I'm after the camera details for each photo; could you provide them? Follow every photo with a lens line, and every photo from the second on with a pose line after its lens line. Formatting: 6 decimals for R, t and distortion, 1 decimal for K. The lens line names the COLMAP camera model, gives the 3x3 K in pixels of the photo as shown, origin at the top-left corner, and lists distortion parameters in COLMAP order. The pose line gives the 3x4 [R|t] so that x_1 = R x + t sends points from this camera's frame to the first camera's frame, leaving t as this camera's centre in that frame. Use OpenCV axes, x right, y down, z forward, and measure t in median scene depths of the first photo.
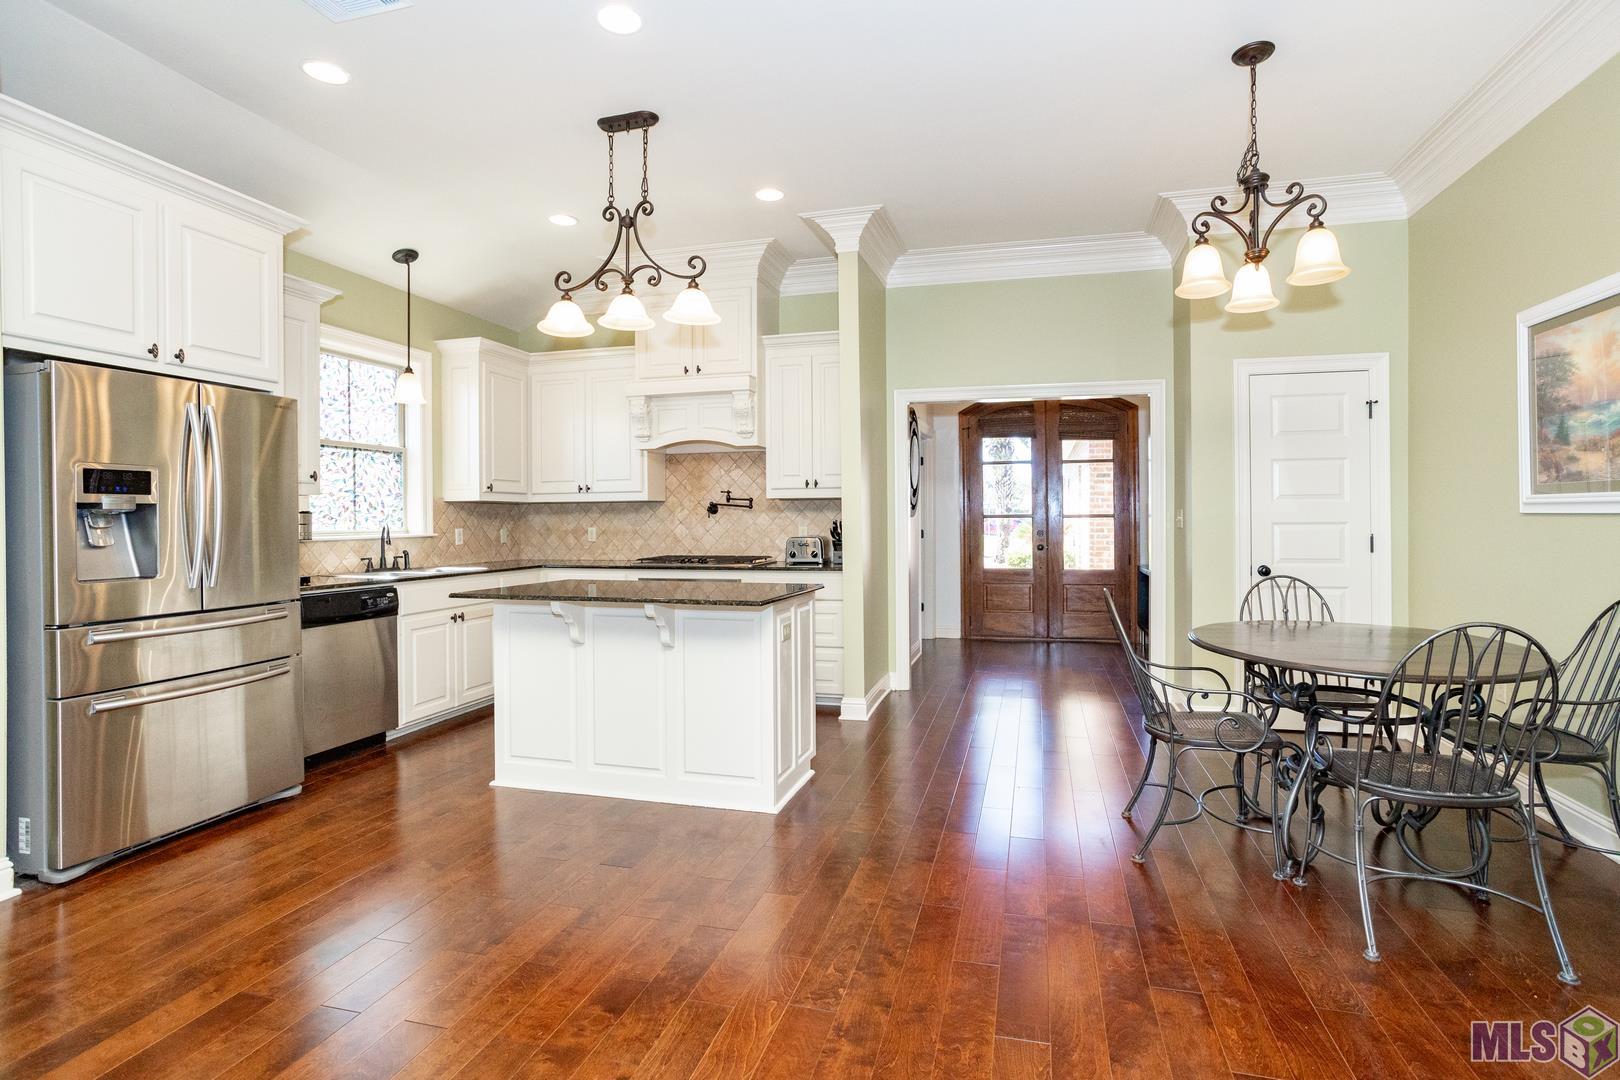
lens RADIAL K [[805.8, 0, 815.5], [0, 805.8, 517.2], [0, 0, 1]] dist [-0.050504, 0.028303]
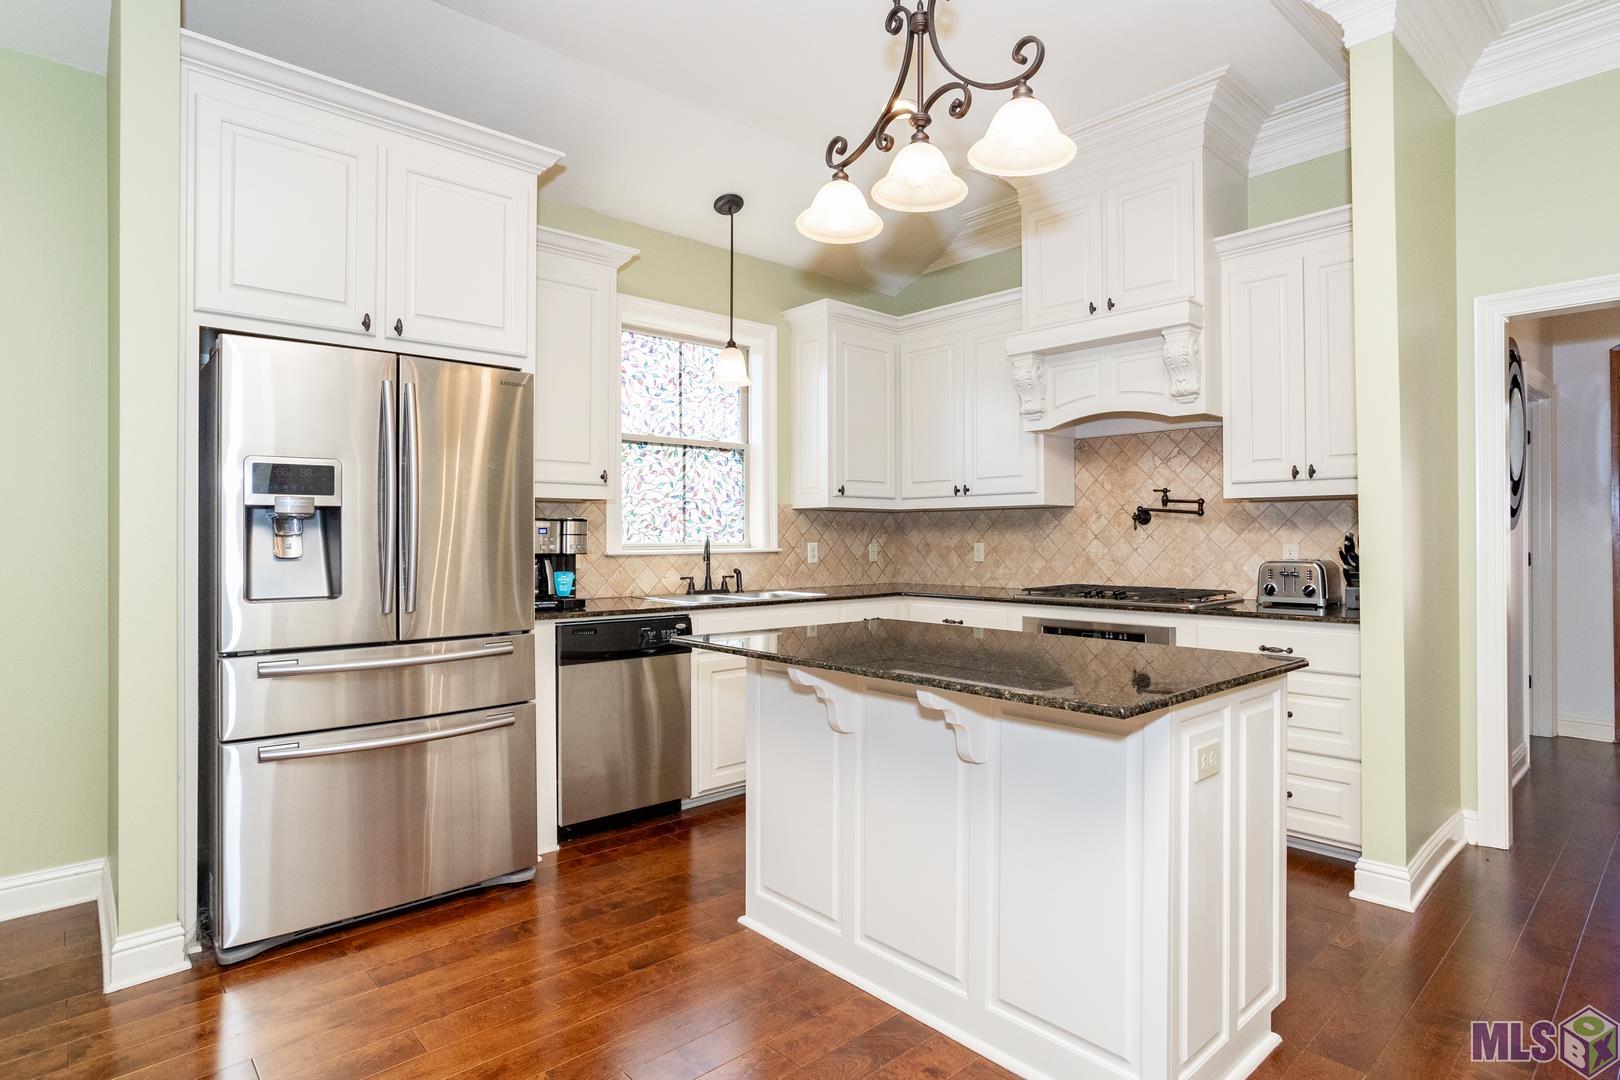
lens RADIAL K [[865.7, 0, 827.7], [0, 865.7, 529.8], [0, 0, 1]] dist [-0.030429, 0.009641]
pose [[0.854585, 0.001614, -0.519308, 0.026484], [-0.003837, 0.999988, -0.003206, 0.004941], [0.519297, 0.004732, 0.854581, 0.323609]]
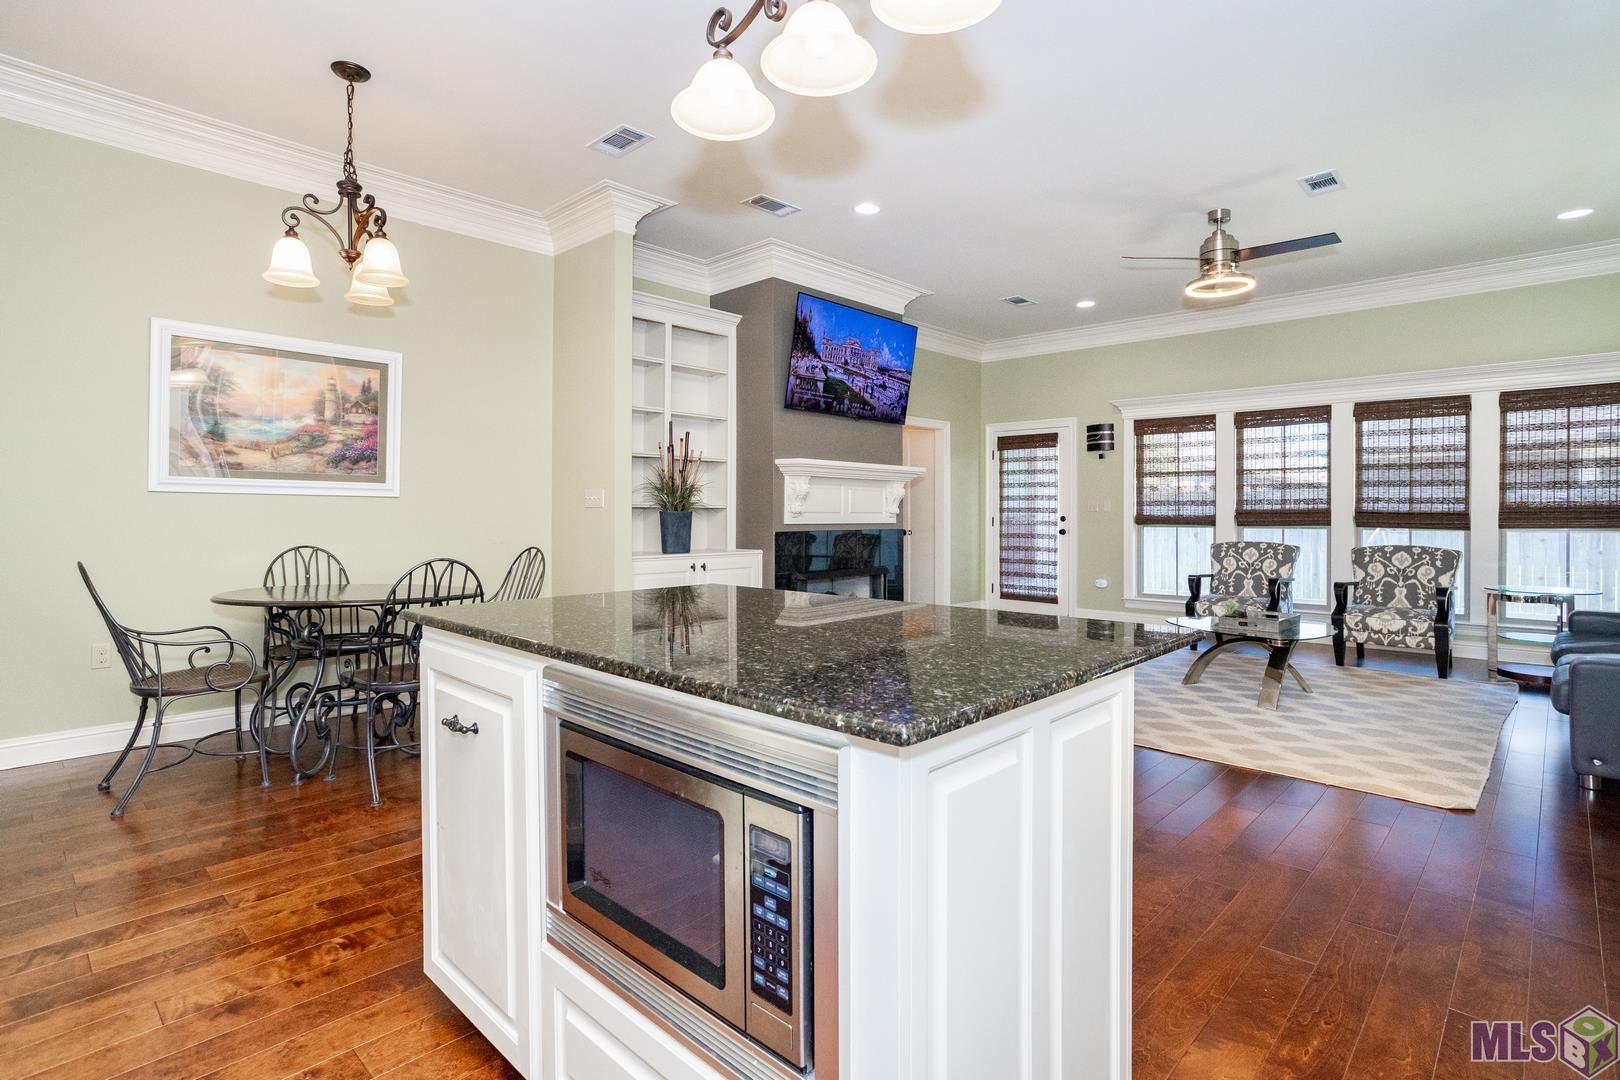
lens RADIAL K [[805.8, 0, 817.1], [0, 805.8, 517.8], [0, 0, 1]] dist [-0.050504, 0.028303]
pose [[-0.887746, 0.003500, 0.460320, -0.343690], [0.002274, 0.999992, -0.003218, 0.027261], [-0.460328, -0.001810, -0.887747, 1.089365]]
